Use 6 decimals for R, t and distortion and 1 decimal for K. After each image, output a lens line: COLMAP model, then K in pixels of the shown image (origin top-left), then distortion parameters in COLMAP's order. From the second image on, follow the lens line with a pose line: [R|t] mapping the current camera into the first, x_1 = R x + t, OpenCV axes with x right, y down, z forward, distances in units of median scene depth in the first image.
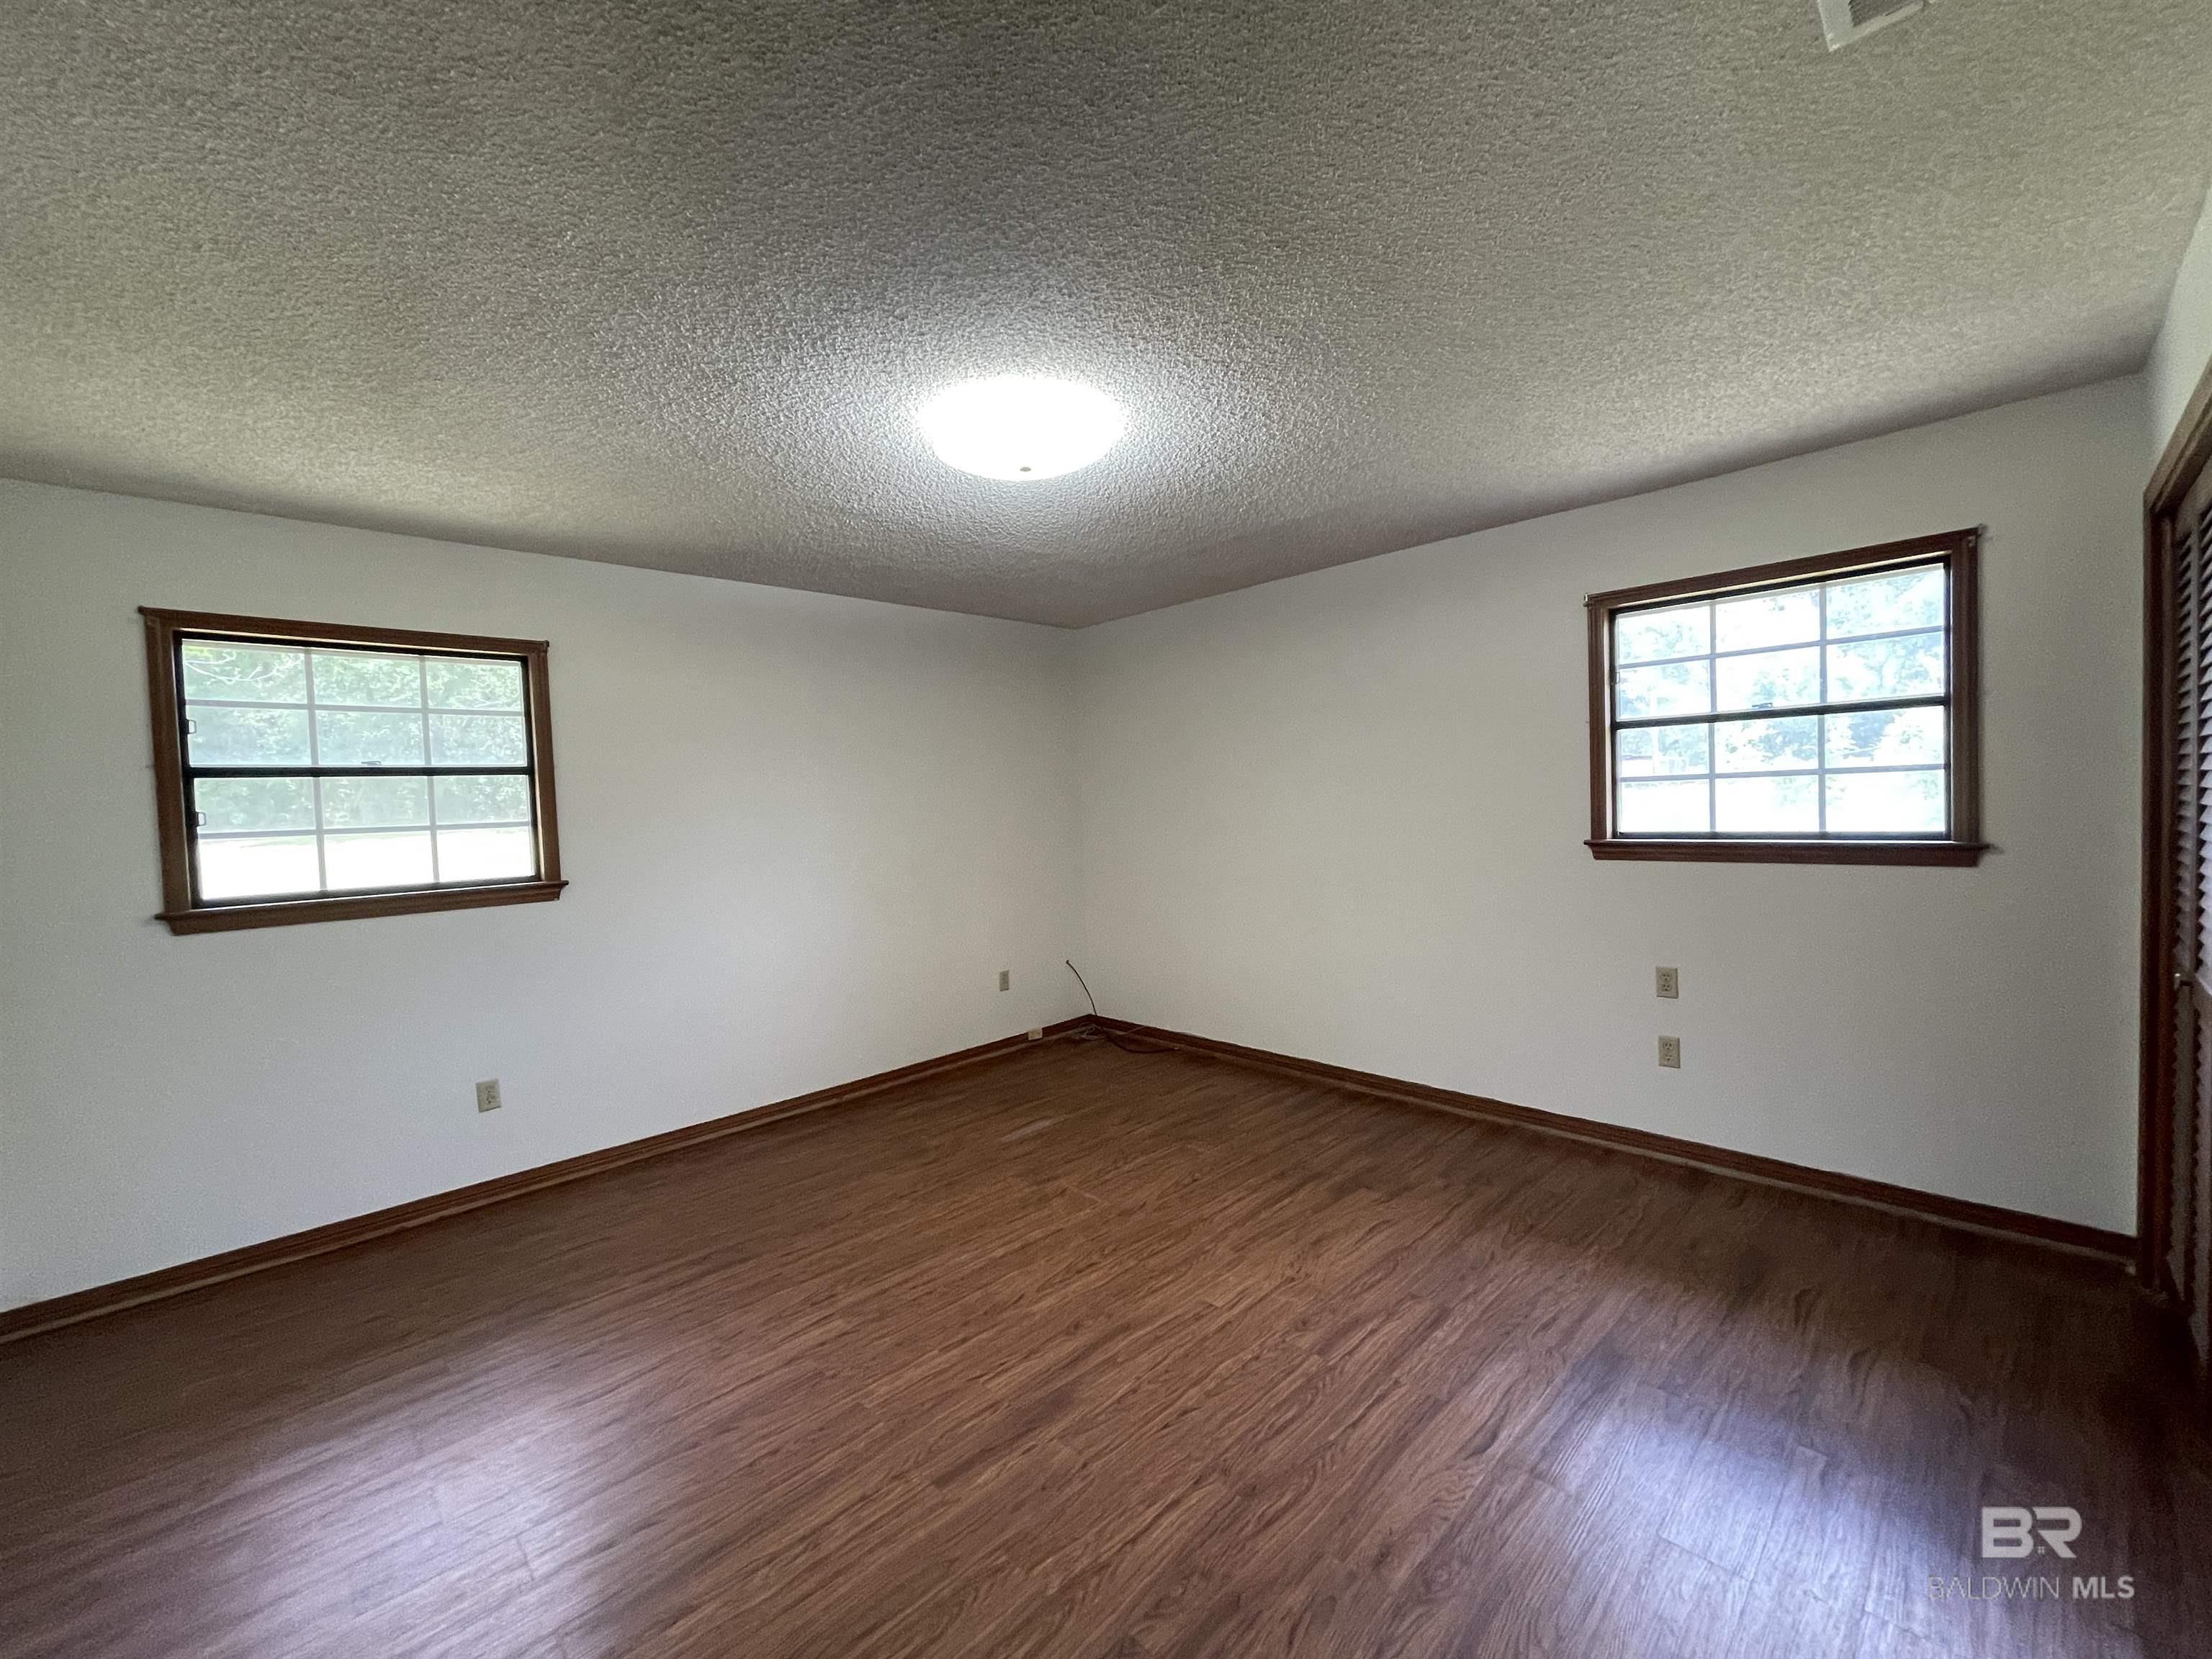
lens RADIAL K [[886.2, 0, 1109.3], [0, 886.2, 829.6], [0, 0, 1]] dist [-0.001047, -0.000512]
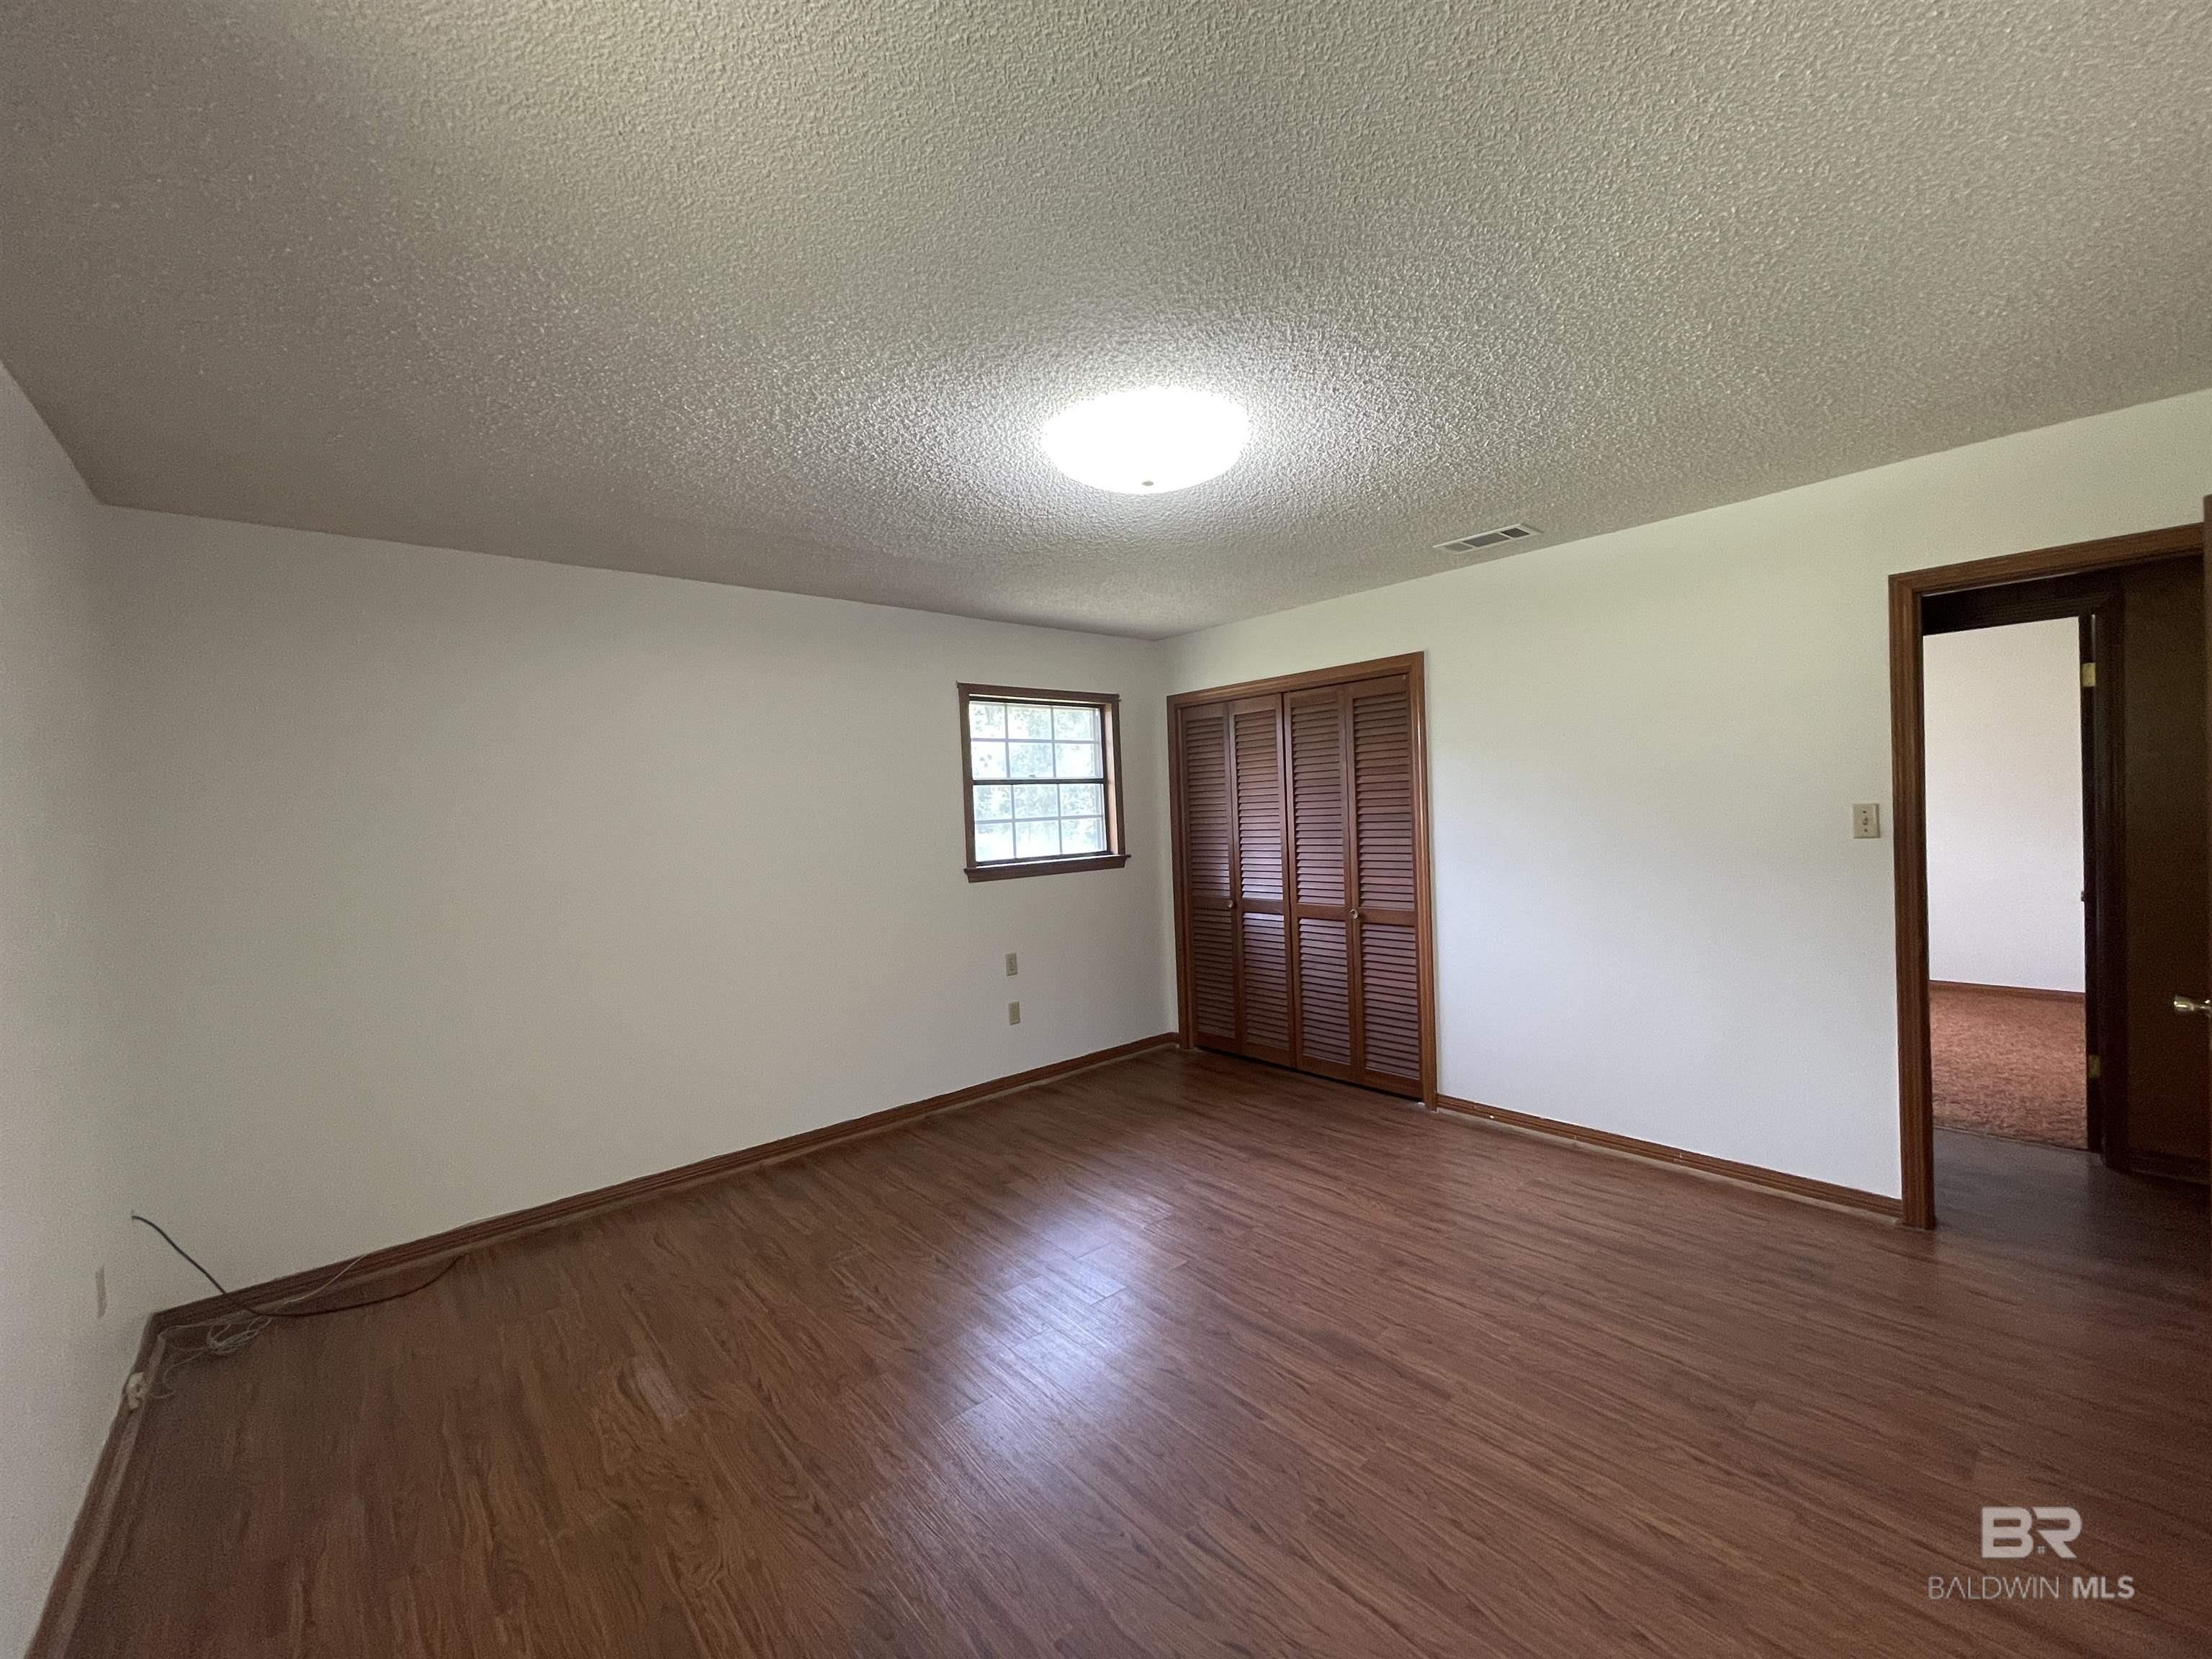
lens RADIAL K [[886.2, 0, 1109.3], [0, 886.2, 829.6], [0, 0, 1]] dist [-0.001047, -0.000512]
pose [[0.055169, 0.014717, 0.998369, -0.784624], [0.070326, 0.997351, -0.018588, -0.006210], [-0.995997, 0.071237, 0.053987, 0.750658]]
